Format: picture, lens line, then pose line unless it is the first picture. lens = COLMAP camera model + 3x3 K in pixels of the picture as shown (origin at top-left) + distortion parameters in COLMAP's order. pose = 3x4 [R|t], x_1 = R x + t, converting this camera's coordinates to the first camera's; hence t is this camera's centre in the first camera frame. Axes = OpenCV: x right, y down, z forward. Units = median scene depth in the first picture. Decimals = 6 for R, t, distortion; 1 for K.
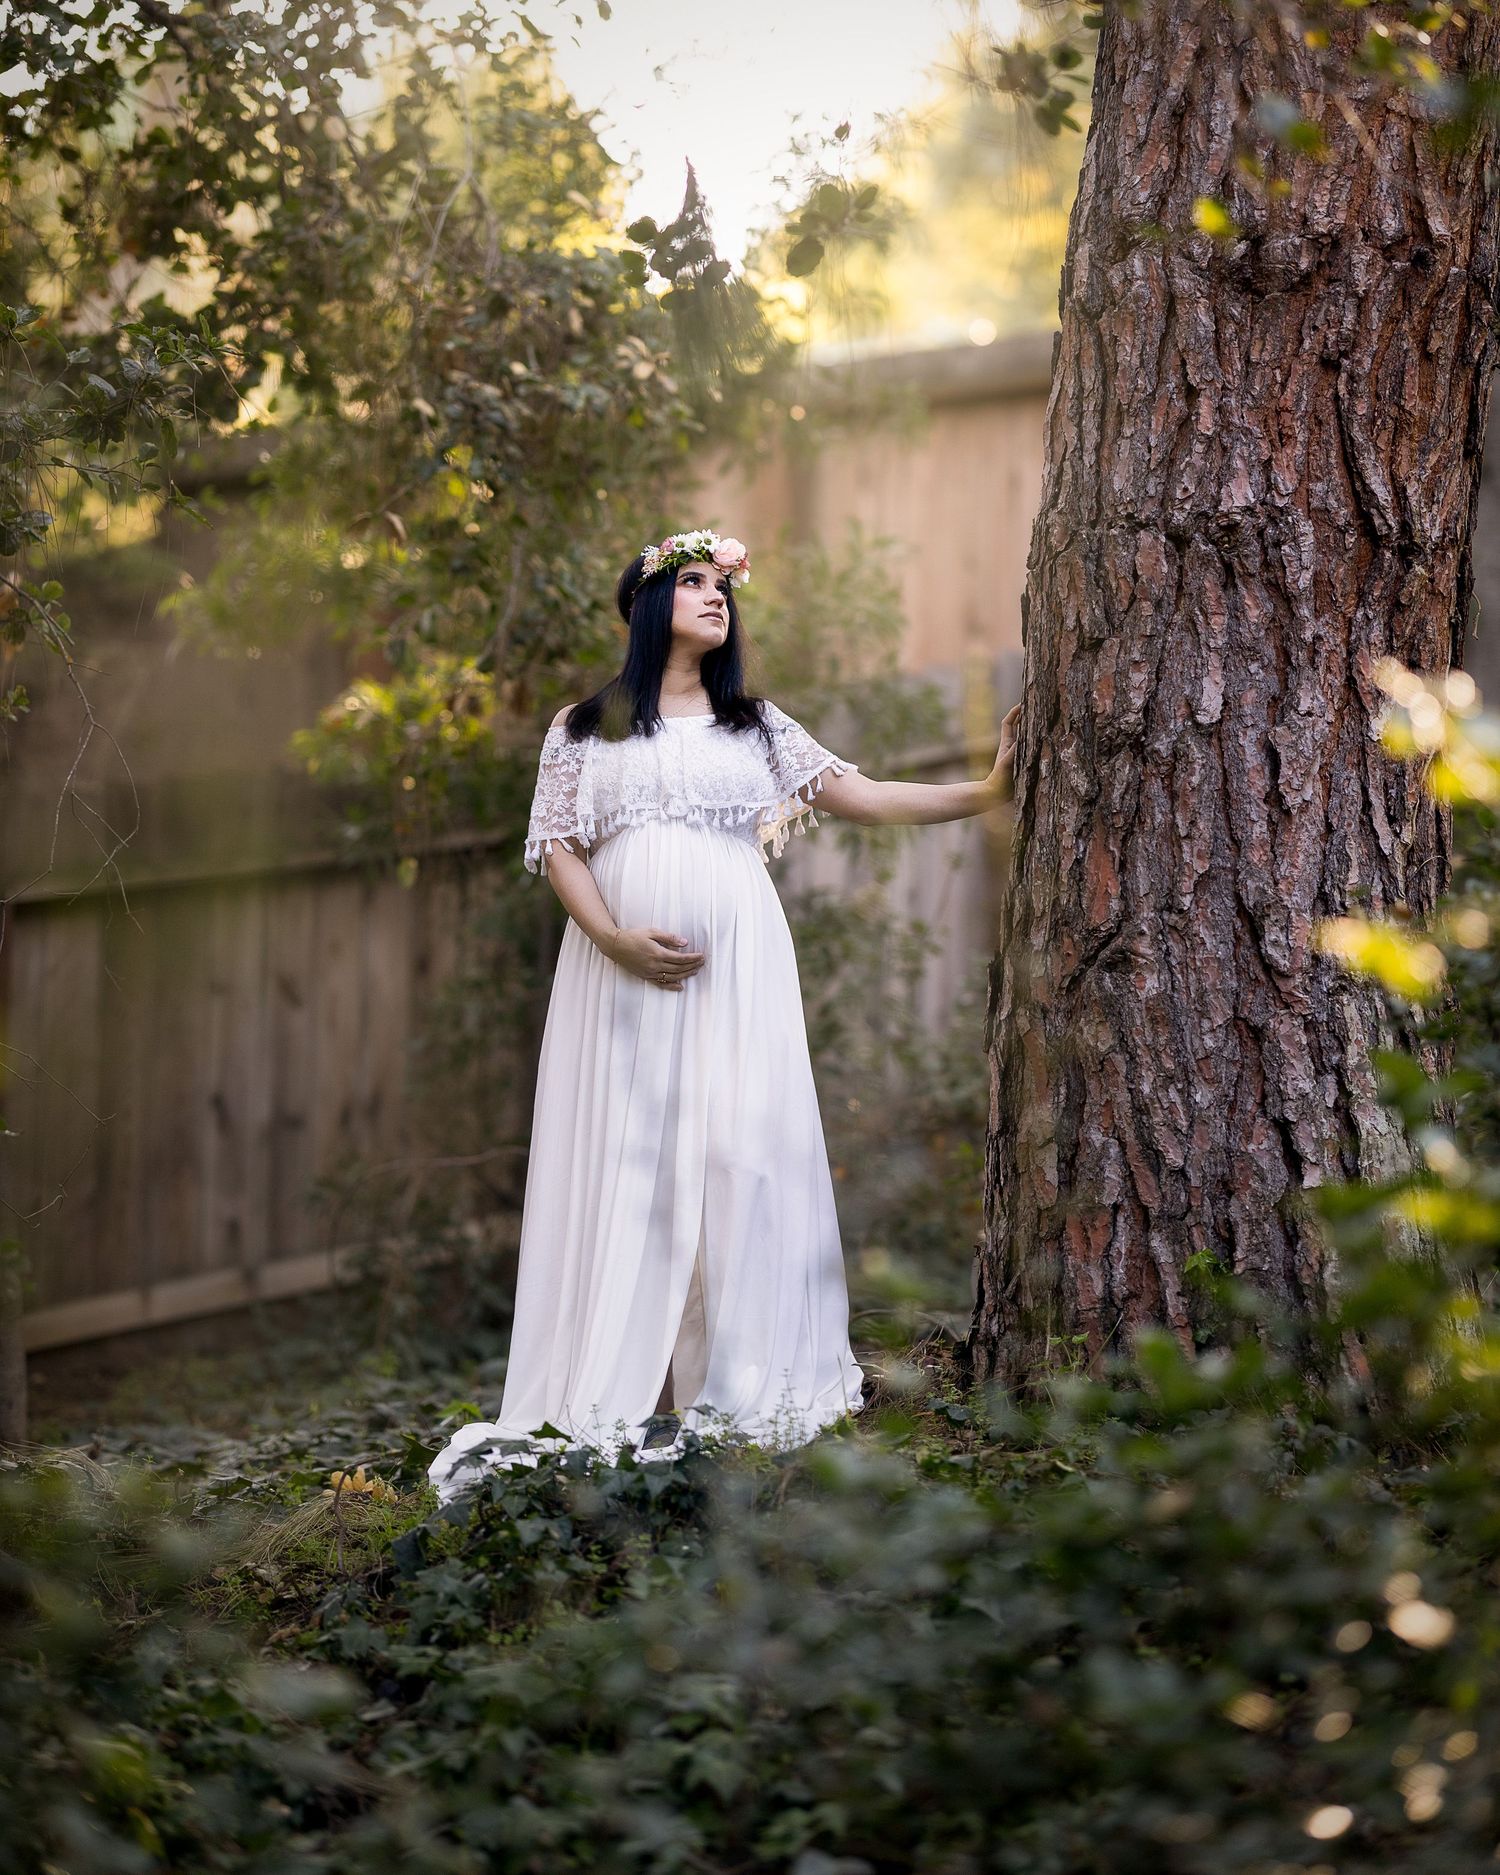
lens RADIAL K [[5271.8, 0, 749.3], [0, 5271.8, 776.1], [0, 0, 1]] dist [0.021785, -0.050745]
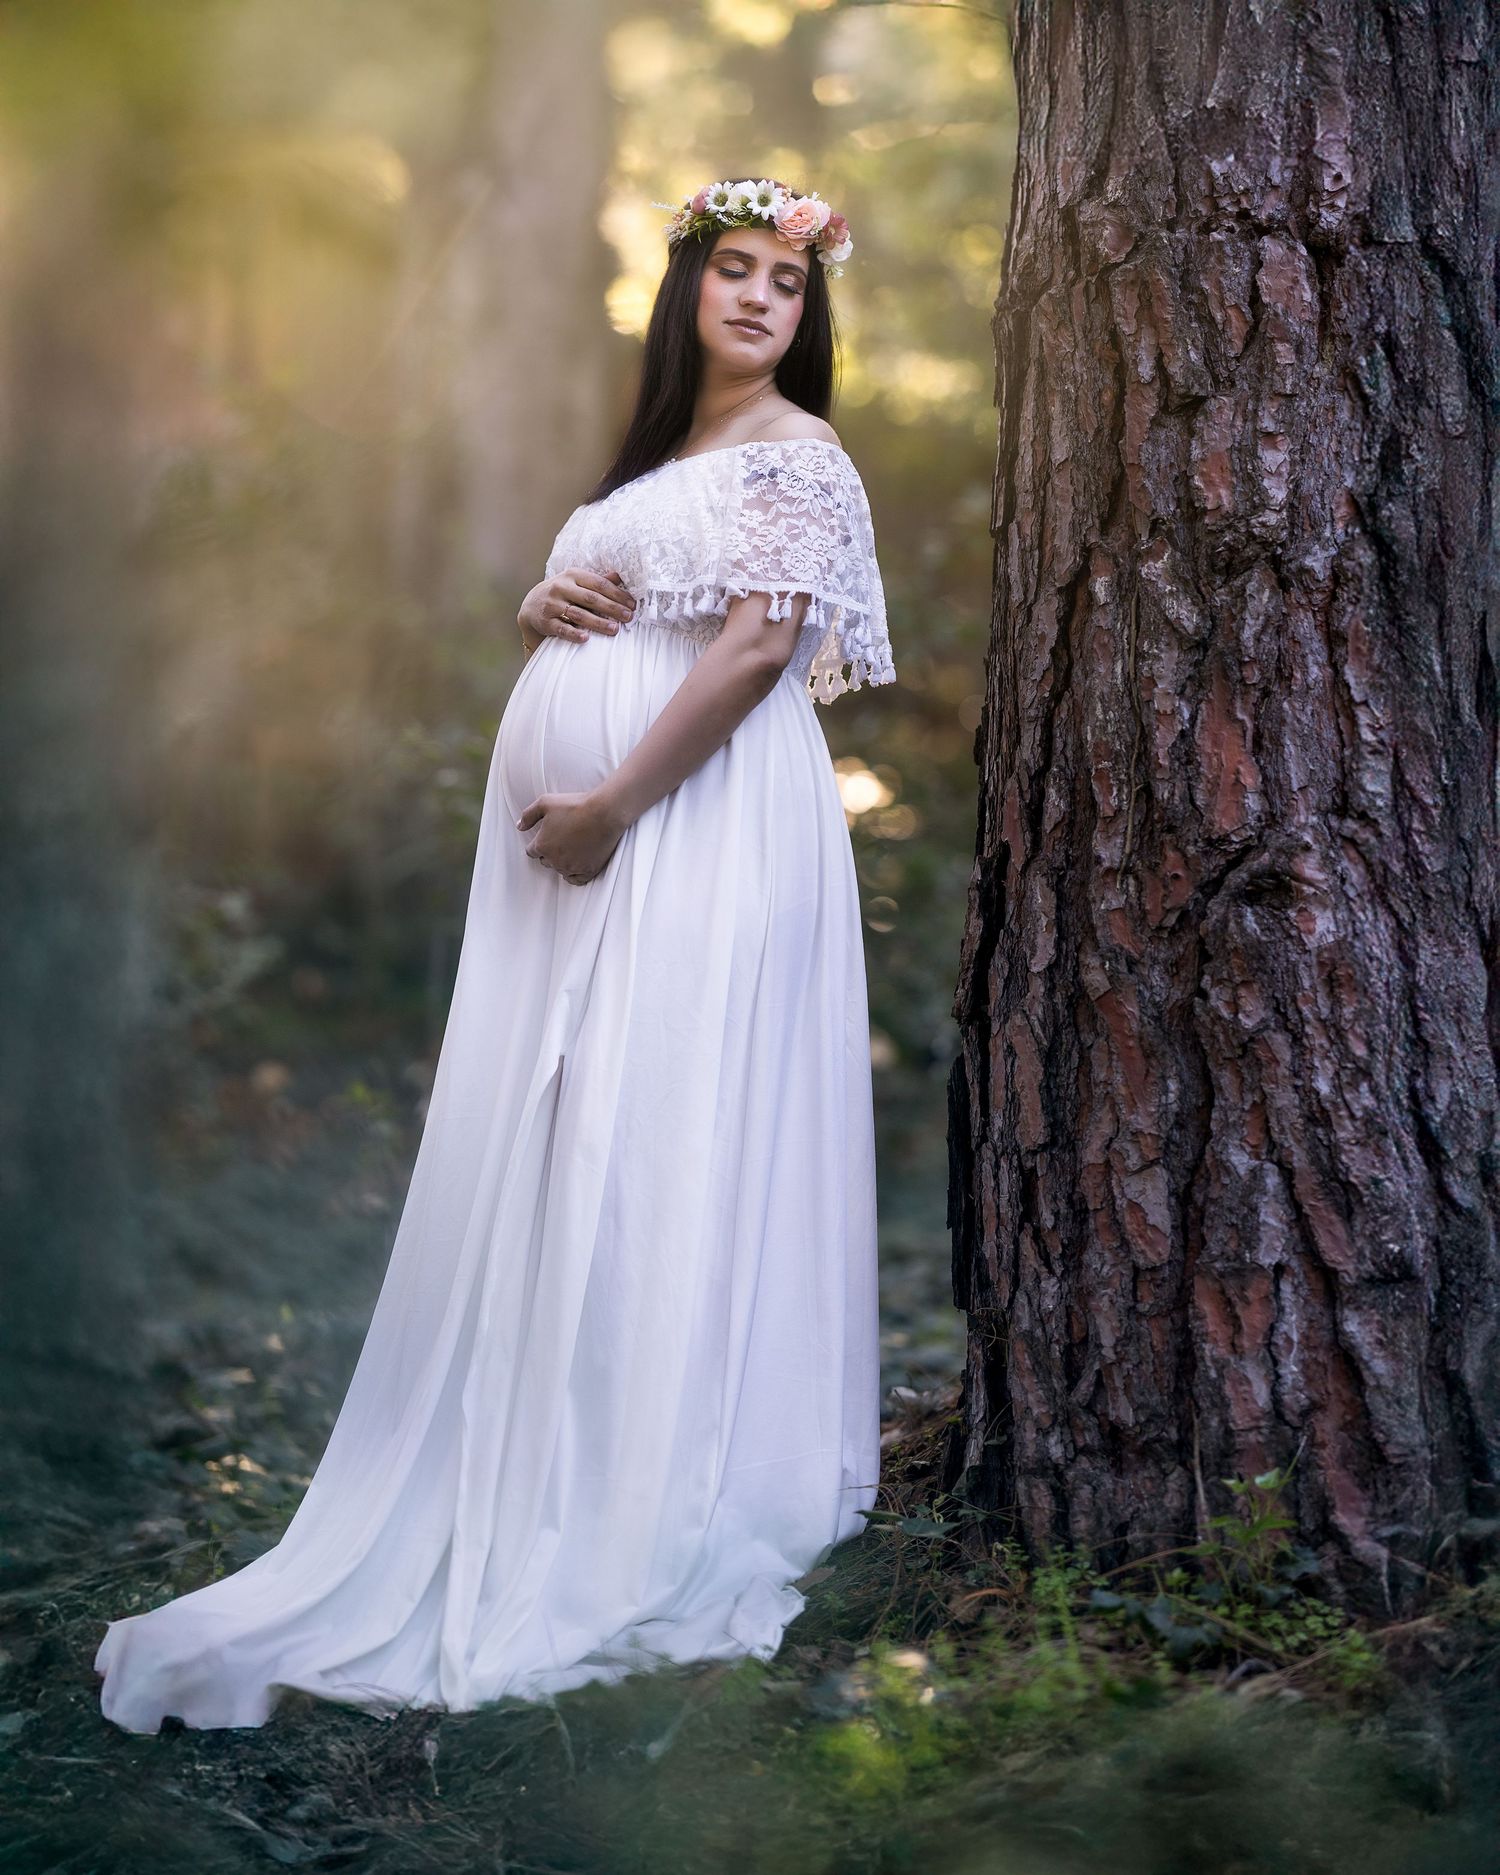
lens RADIAL K [[4540.4, 0, 751.4], [0, 4540.4, 838.7], [0, 0, 1]] dist [0.011006, 0.066156]
pose [[0.941480, 0.025975, 0.336065, -0.177609], [-0.038144, 0.998832, 0.029660, 0.014534], [-0.334902, -0.040743, 0.941372, 0.489537]]
